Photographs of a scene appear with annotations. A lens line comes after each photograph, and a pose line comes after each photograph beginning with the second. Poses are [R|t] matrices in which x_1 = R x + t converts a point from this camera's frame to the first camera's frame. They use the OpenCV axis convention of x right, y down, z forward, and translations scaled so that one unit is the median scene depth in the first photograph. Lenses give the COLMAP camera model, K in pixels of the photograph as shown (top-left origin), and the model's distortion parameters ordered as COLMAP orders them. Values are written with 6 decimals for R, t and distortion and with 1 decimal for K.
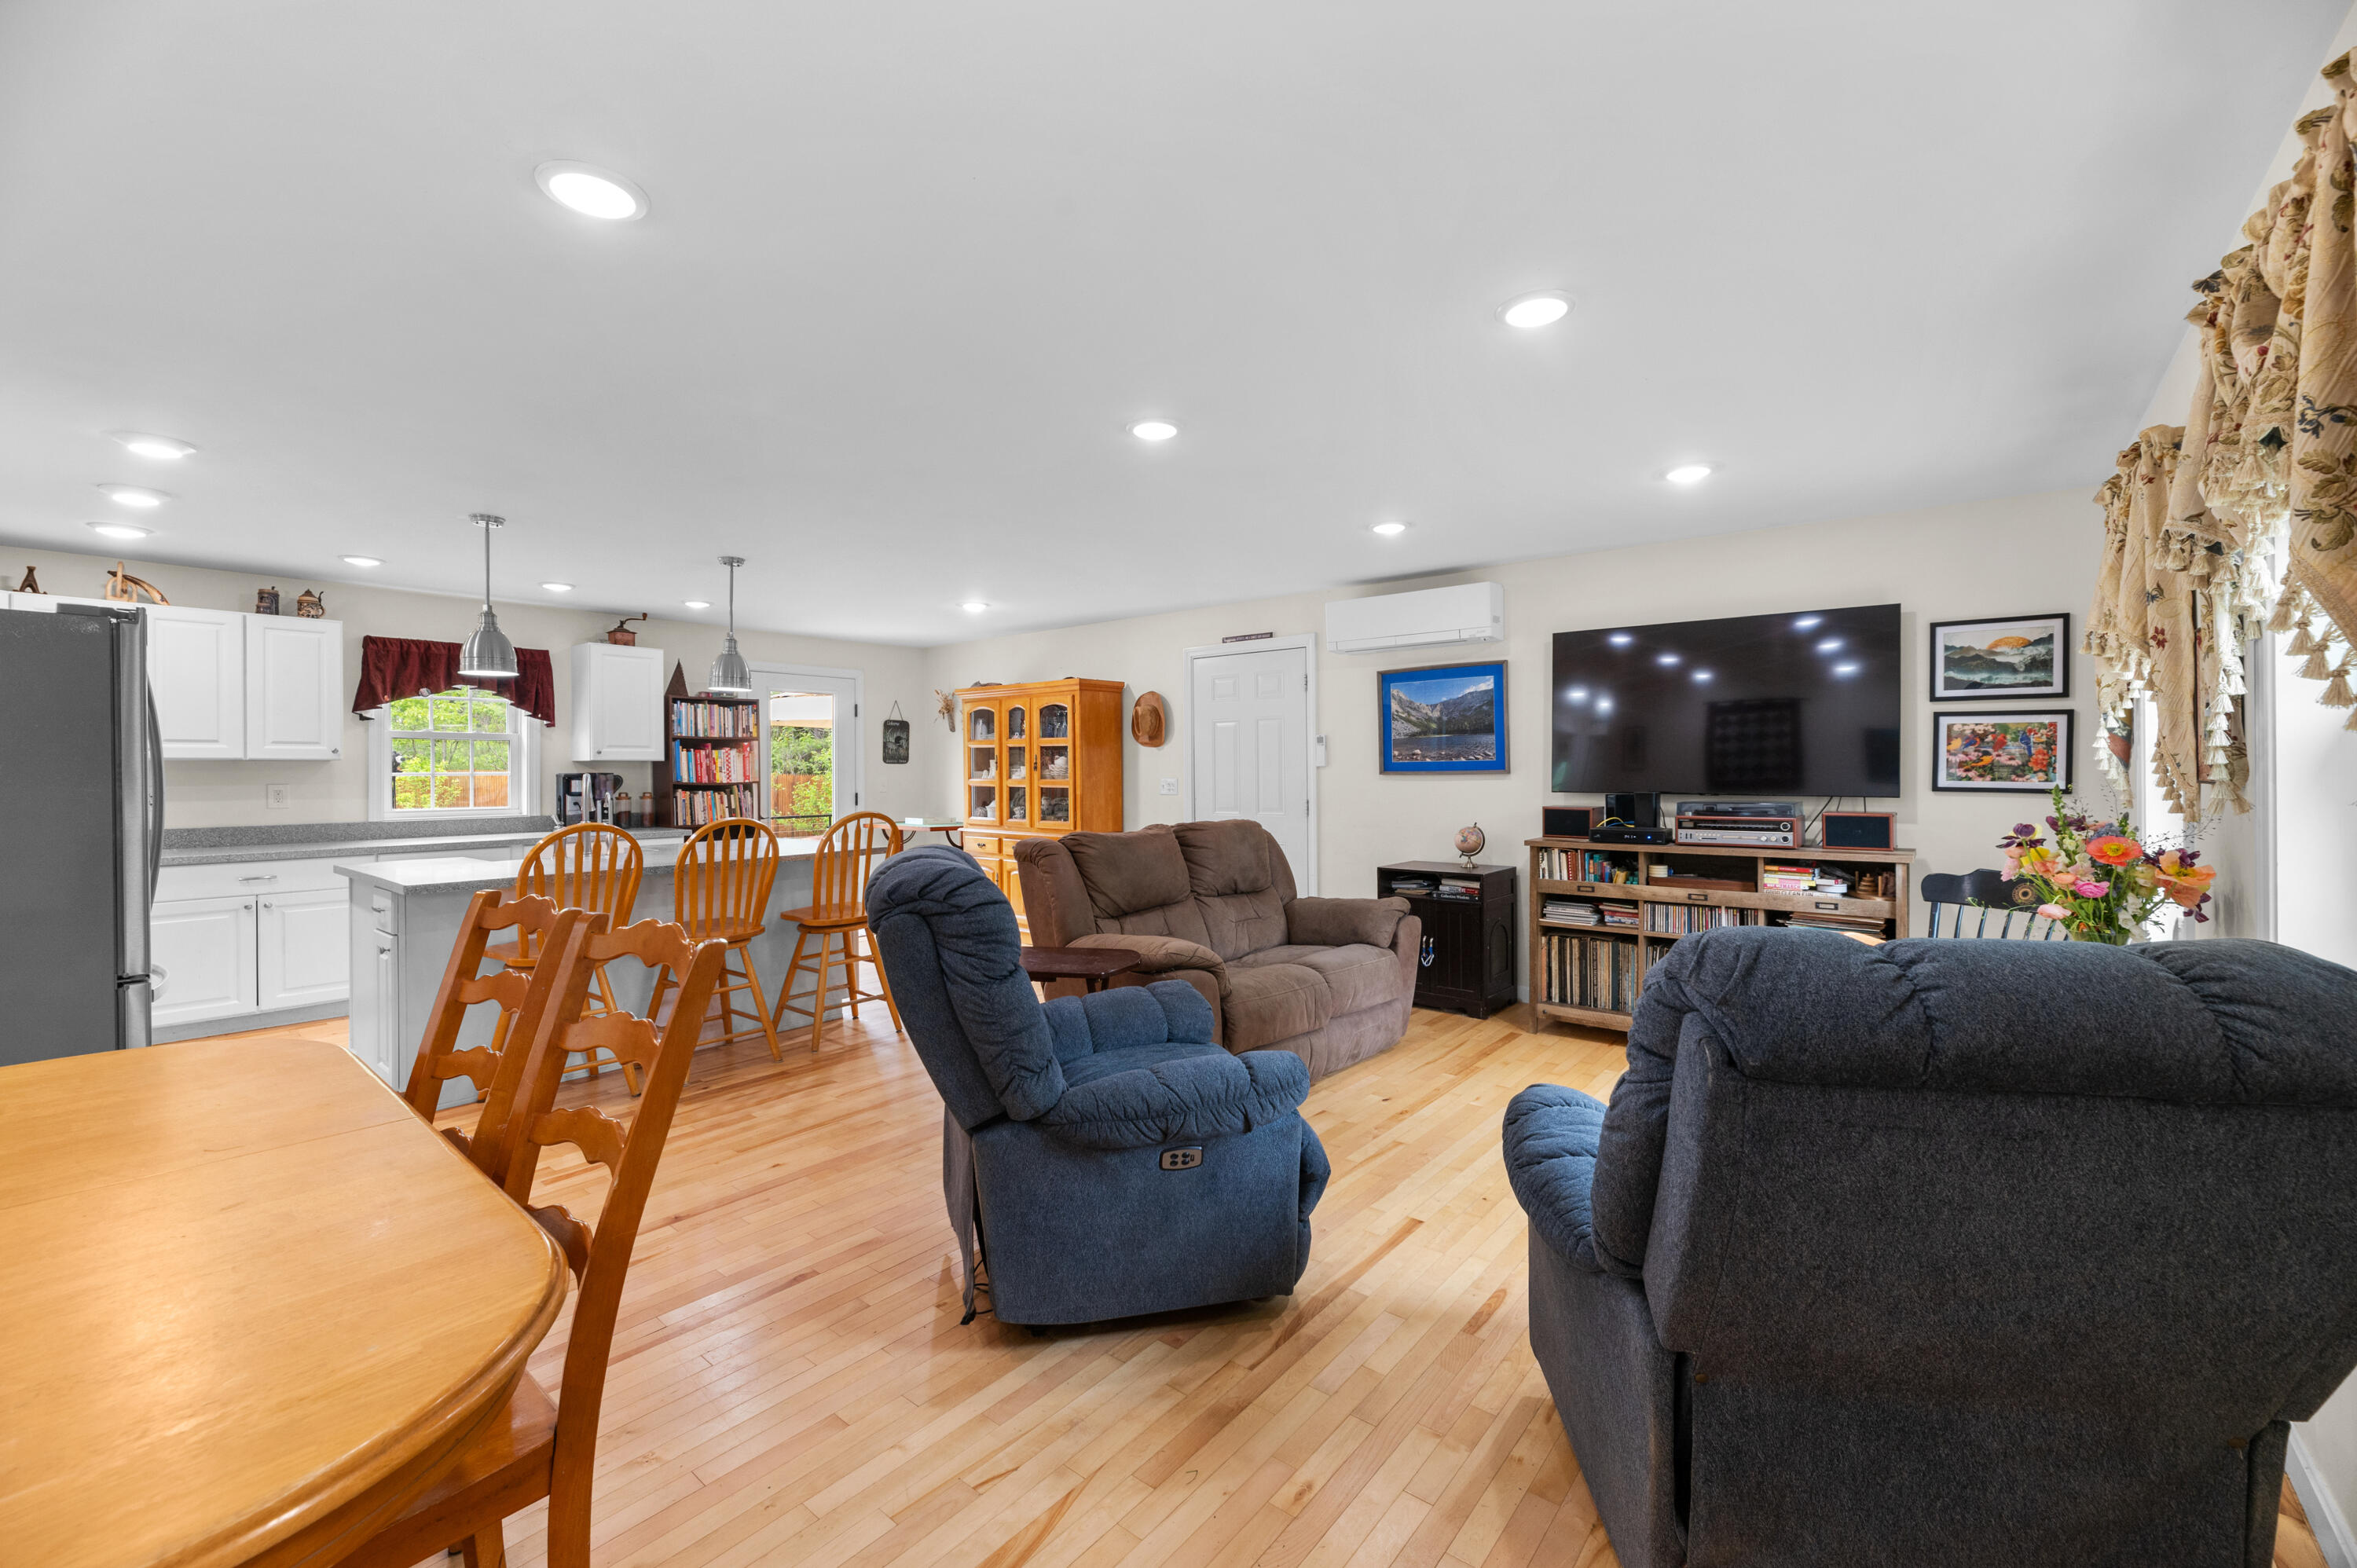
lens RADIAL K [[951.7, 0, 1187.1], [0, 951.7, 764.3], [0, 0, 1]] dist [0.000884, 0.000040]
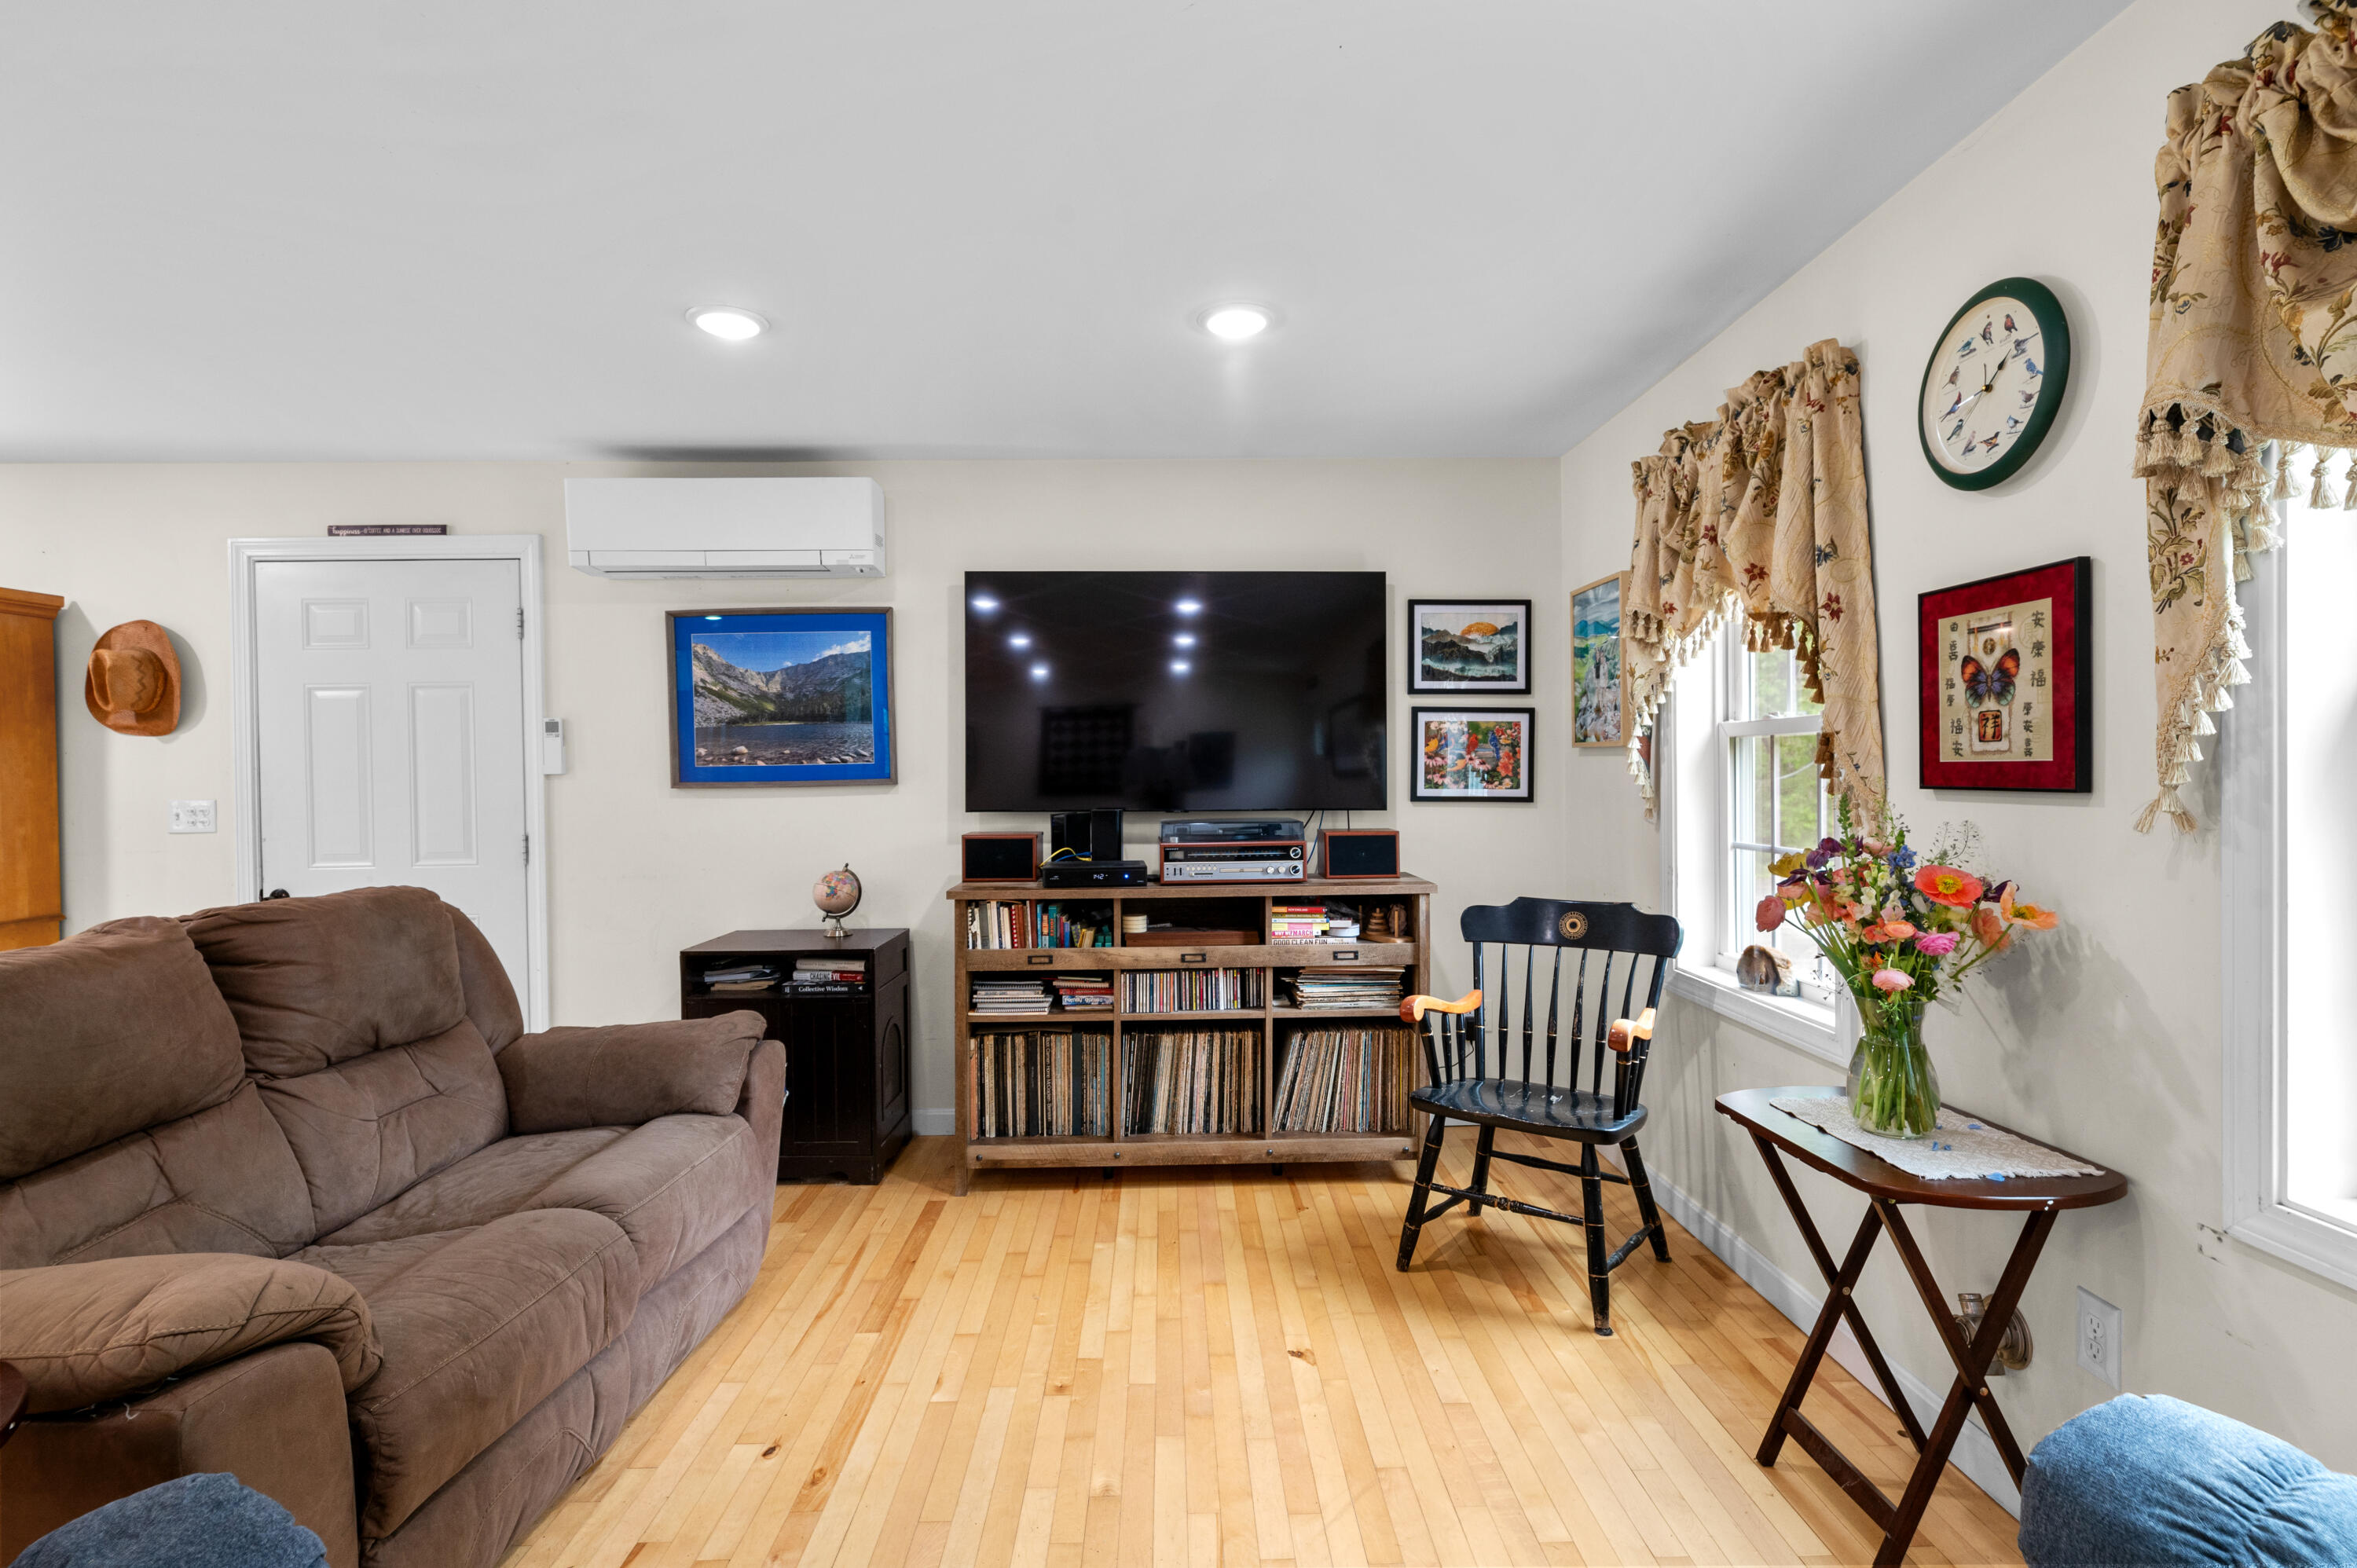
lens RADIAL K [[1103.1, 0, 1184.5], [0, 1103.1, 784.7], [0, 0, 1]] dist [-0.000361, 0.000117]
pose [[0.763527, -0.007943, 0.645728, 0.005766], [0.001653, 0.999945, 0.010345, 0.002500], [-0.645774, -0.006831, 0.763498, 0.318650]]
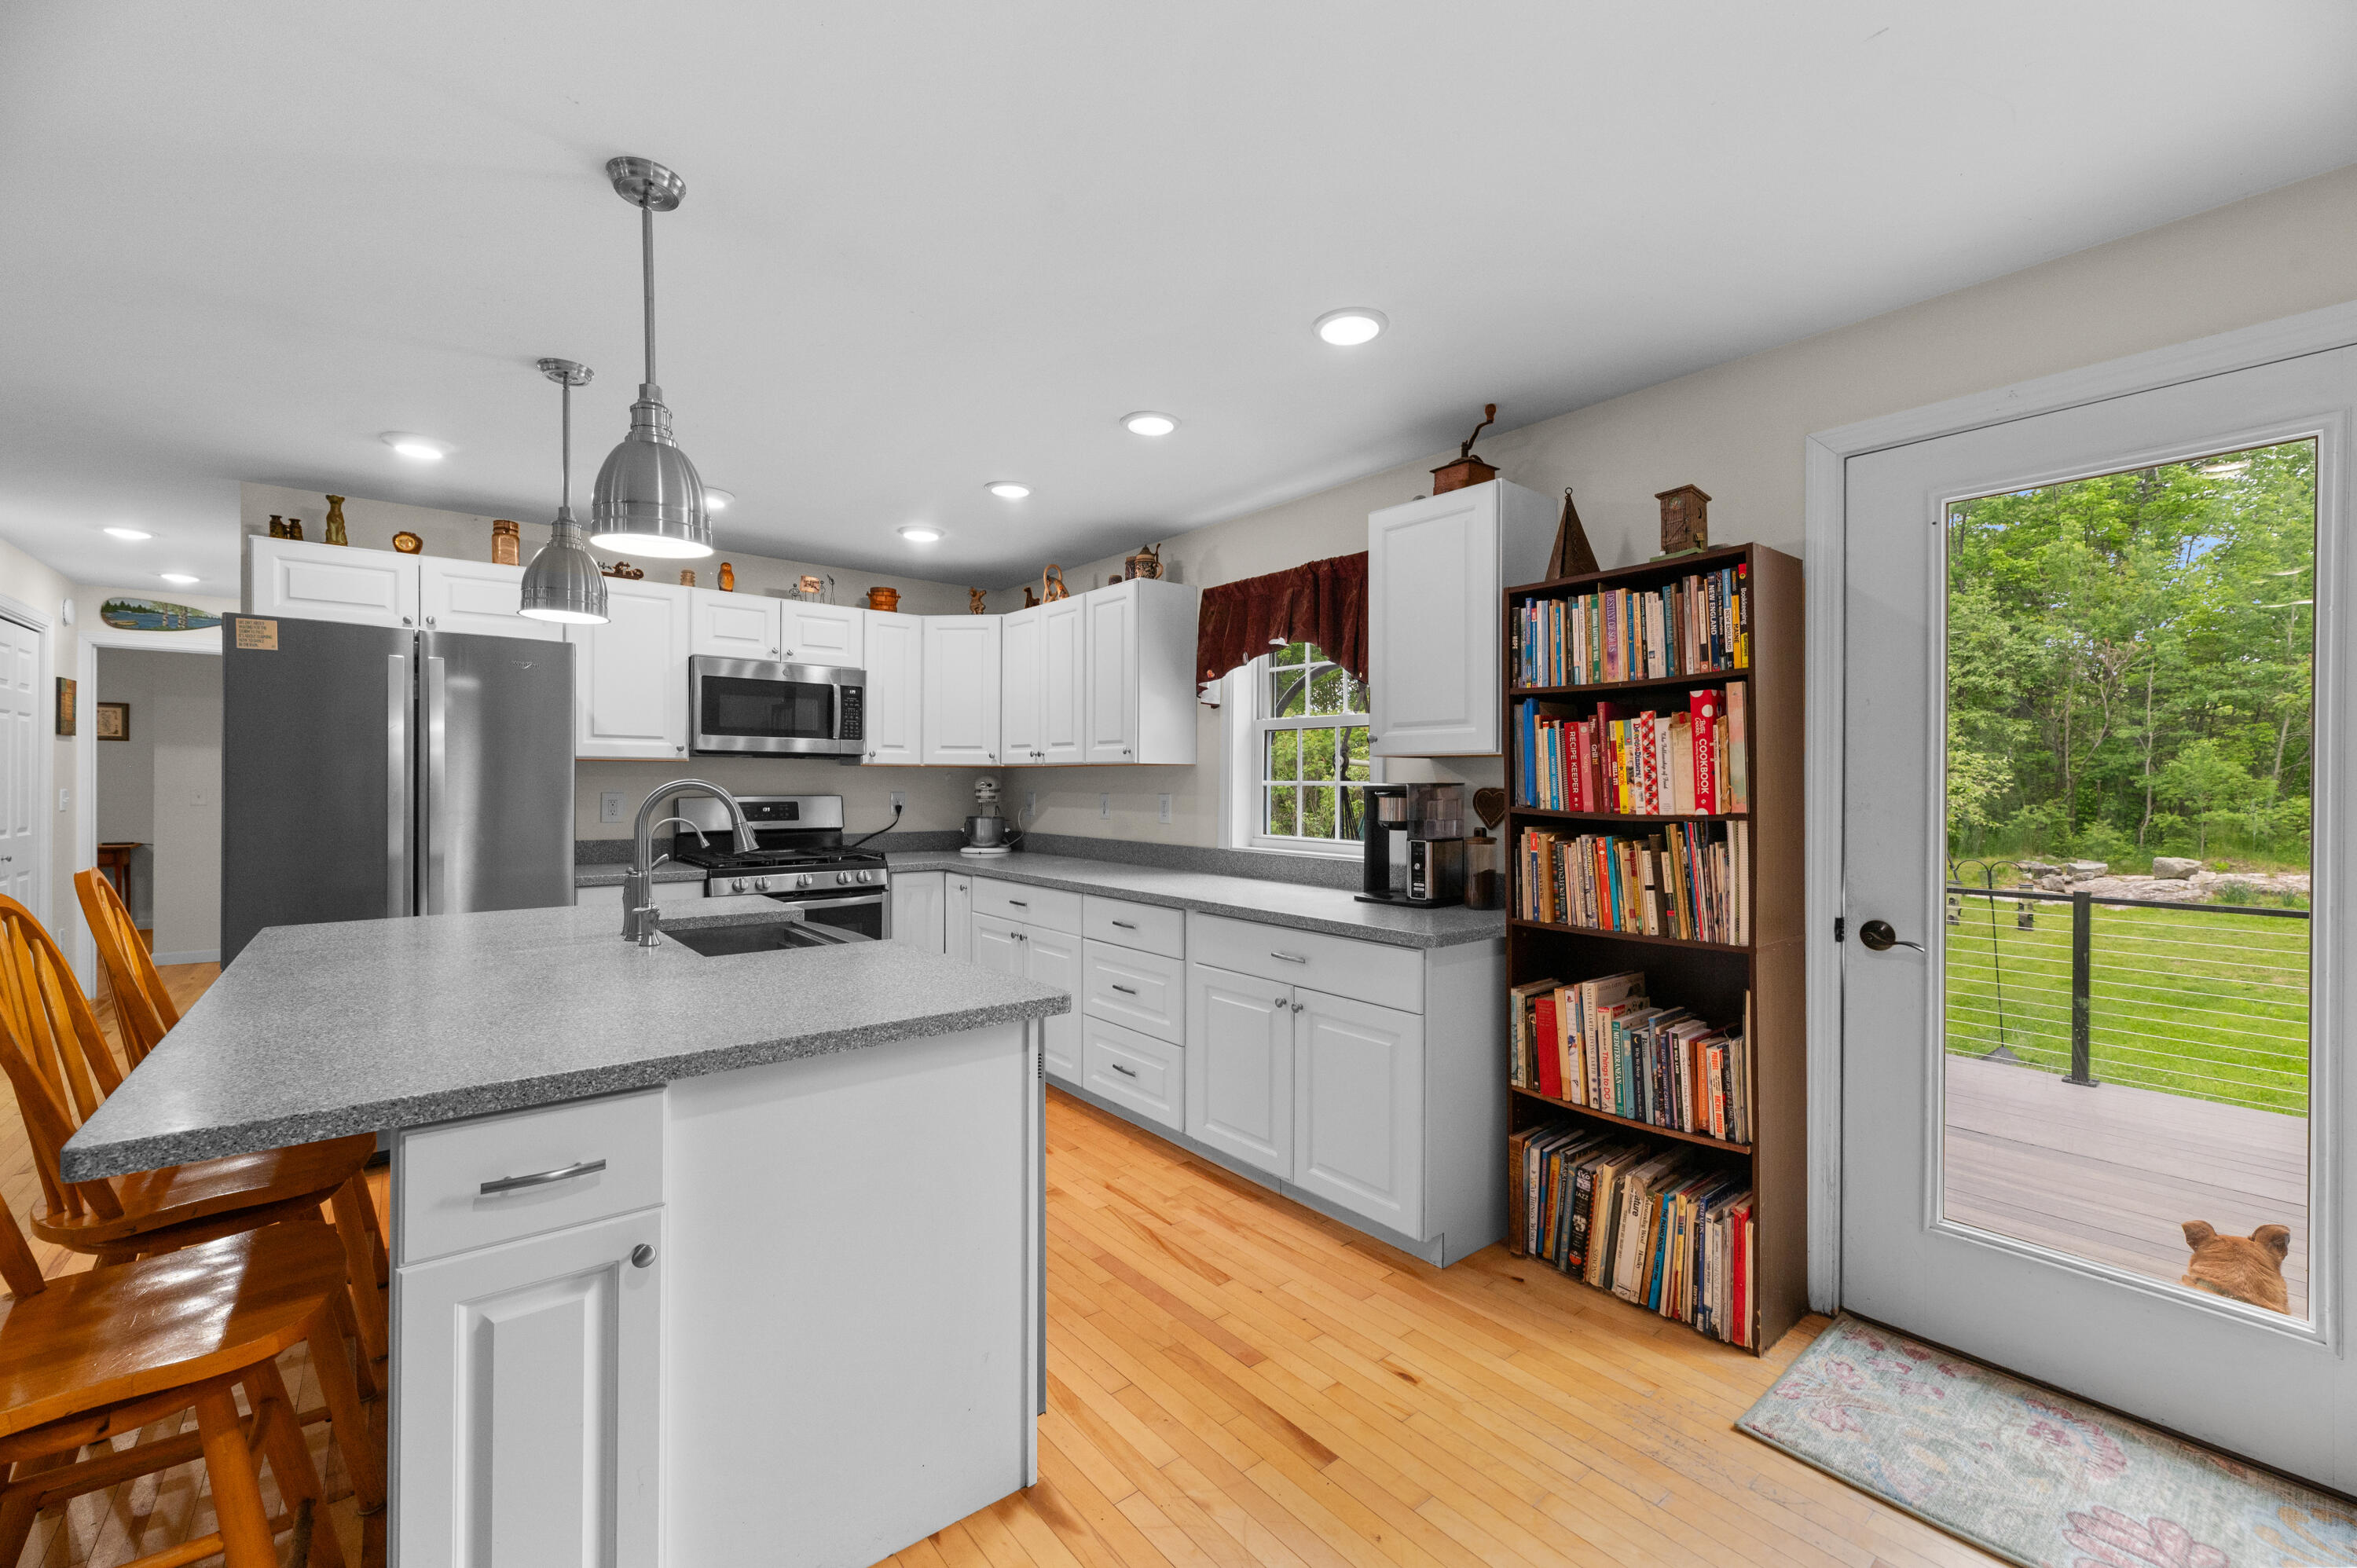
lens RADIAL K [[959.7, 0, 1182.5], [0, 959.7, 787.6], [0, 0, 1]] dist [-0.000485, 0.000078]
pose [[-0.203842, 0.007931, -0.978972, -0.164457], [0.000652, 0.999968, 0.007966, 0.009507], [0.979004, 0.000986, -0.203841, 1.258984]]
